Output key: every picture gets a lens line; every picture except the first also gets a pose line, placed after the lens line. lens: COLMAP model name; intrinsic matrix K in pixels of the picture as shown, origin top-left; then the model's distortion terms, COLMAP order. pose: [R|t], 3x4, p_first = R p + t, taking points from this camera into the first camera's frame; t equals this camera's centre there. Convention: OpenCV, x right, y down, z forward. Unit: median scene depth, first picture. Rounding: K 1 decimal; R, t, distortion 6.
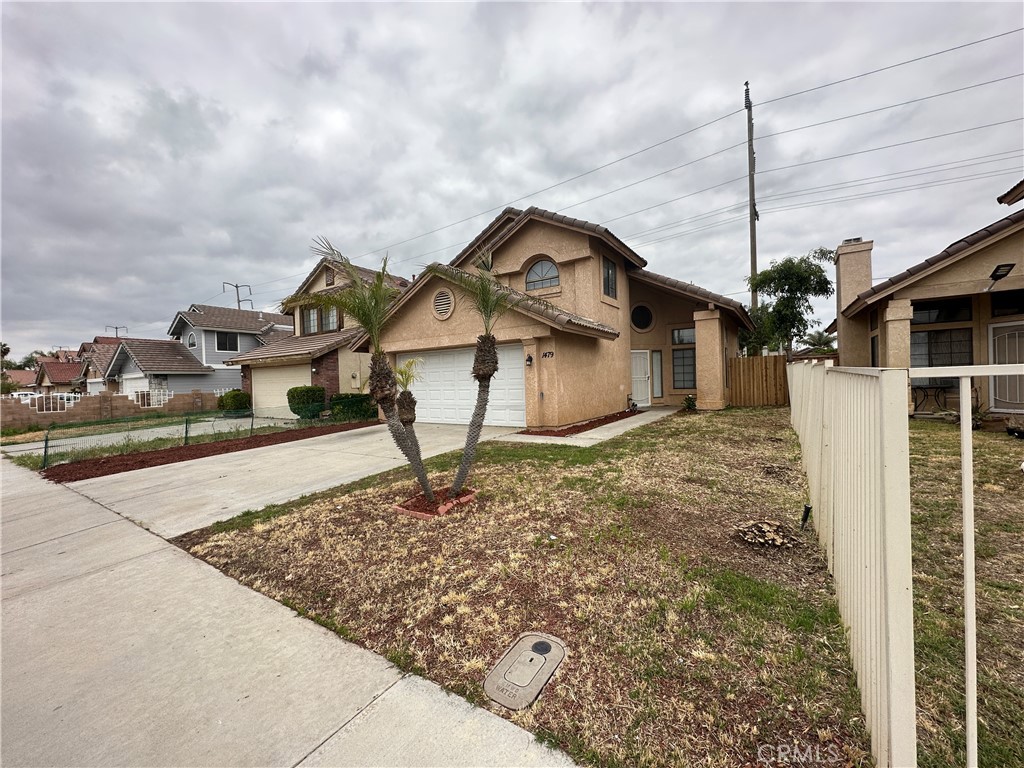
lens RADIAL K [[408.3, 0, 510.7], [0, 408.3, 383.6], [0, 0, 1]] dist [-0.000595, -0.000235]
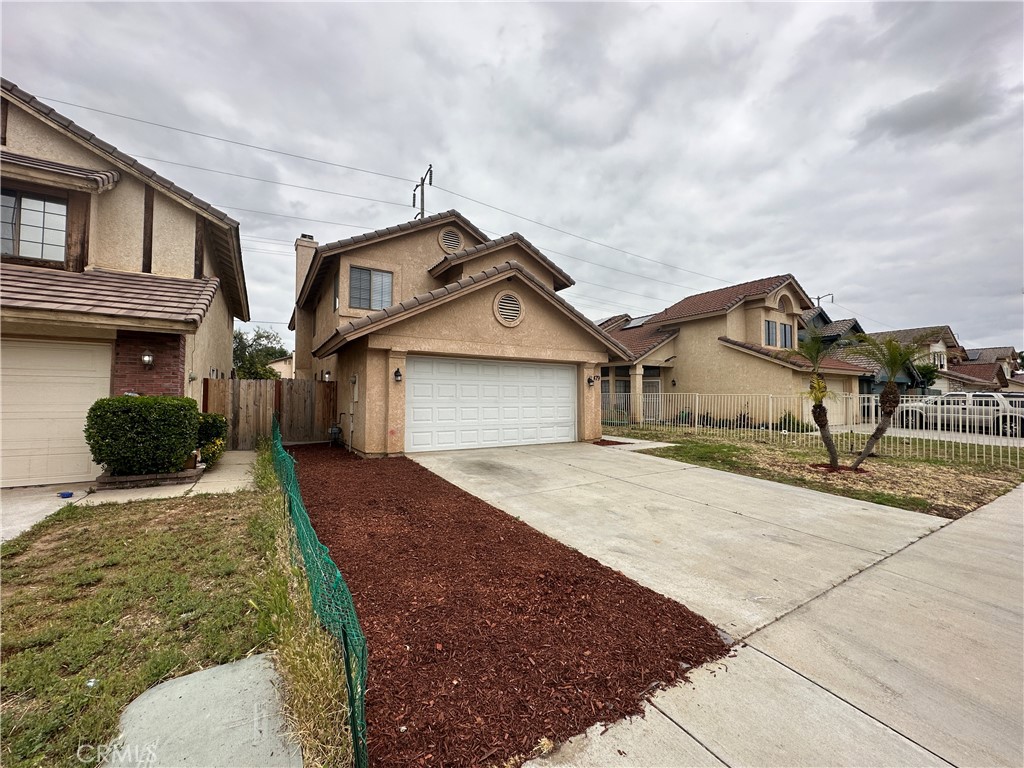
lens RADIAL K [[408.3, 0, 510.7], [0, 408.3, 383.6], [0, 0, 1]] dist [-0.000595, -0.000235]
pose [[0.415202, 0.064591, 0.907433, -0.934987], [-0.009390, 0.997727, -0.066721, 0.023227], [-0.909681, 0.019182, 0.414865, 0.625305]]
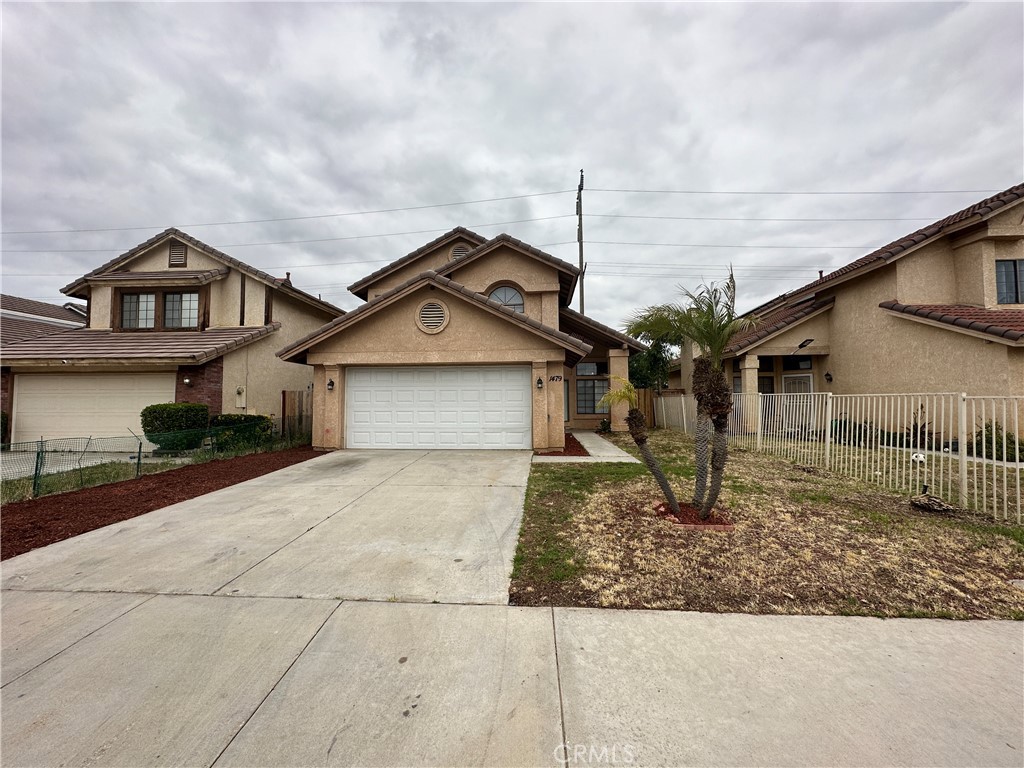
lens RADIAL K [[406.5, 0, 513.5], [0, 406.5, 386.5], [0, 0, 1]] dist [-0.000277, 0.000211]
pose [[0.867754, 0.045824, 0.494878, -0.443356], [-0.017572, 0.997947, -0.061594, 0.013384], [-0.496684, 0.044752, 0.866777, 0.127361]]
